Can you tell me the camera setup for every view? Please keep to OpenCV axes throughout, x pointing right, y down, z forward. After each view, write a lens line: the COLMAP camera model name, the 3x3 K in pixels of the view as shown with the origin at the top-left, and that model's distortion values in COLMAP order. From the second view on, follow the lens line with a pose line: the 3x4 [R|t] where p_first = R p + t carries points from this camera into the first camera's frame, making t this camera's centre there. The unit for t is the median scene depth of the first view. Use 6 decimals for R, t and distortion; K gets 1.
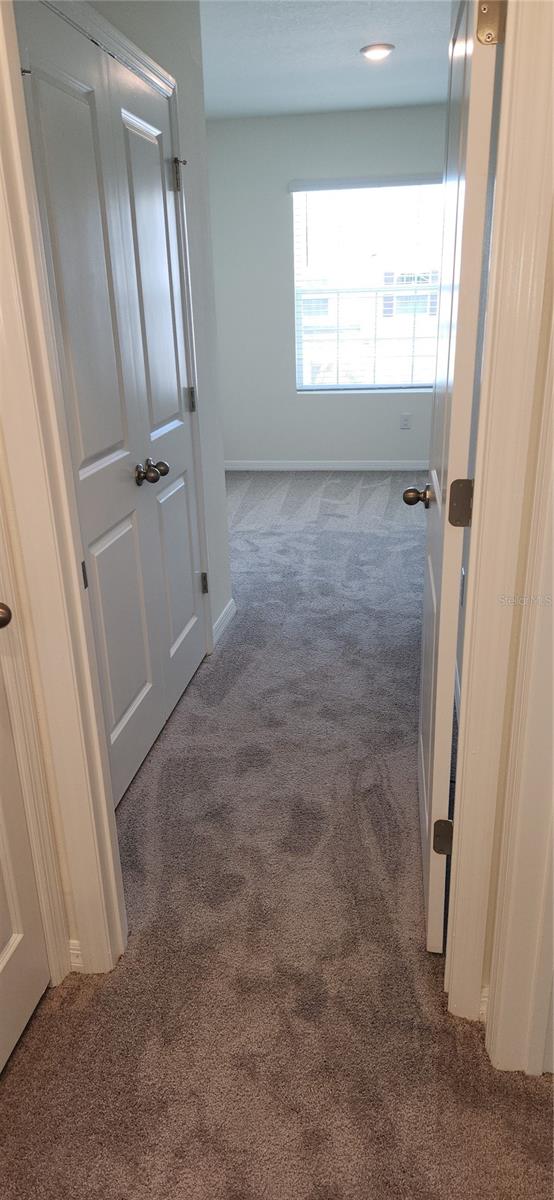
lens RADIAL K [[802.8, 0, 270.2], [0, 802.8, 604.8], [0, 0, 1]] dist [0.046877, -0.011474]
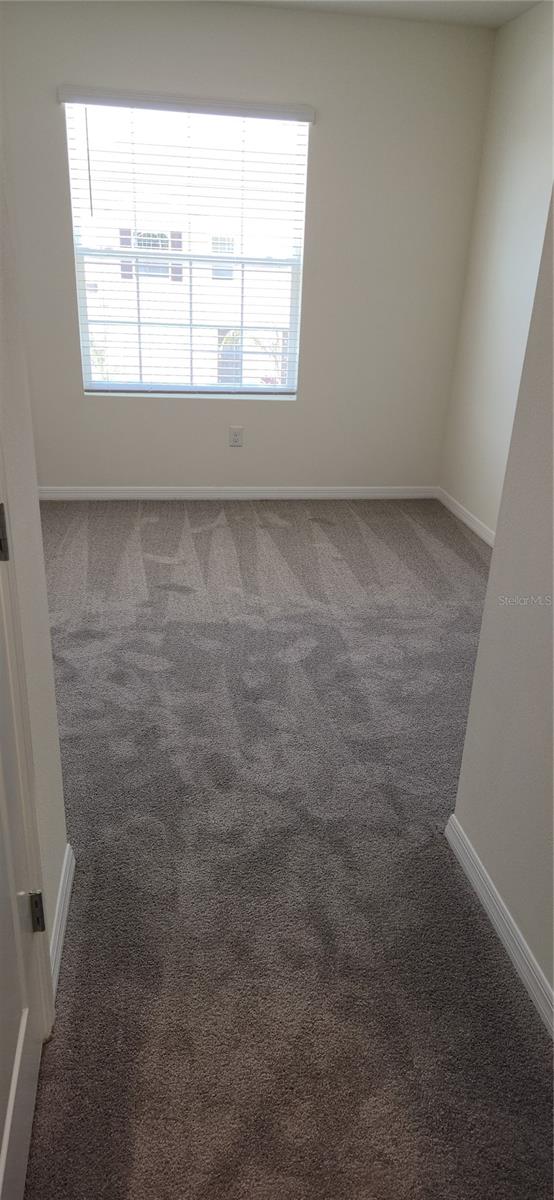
lens RADIAL K [[802.8, 0, 288.8], [0, 802.8, 596.6], [0, 0, 1]] dist [0.046877, -0.011474]
pose [[0.943503, -0.063035, 0.325315, -0.058721], [0.053558, 0.997841, 0.038015, -0.144911], [-0.327009, -0.018444, 0.944841, 0.370253]]
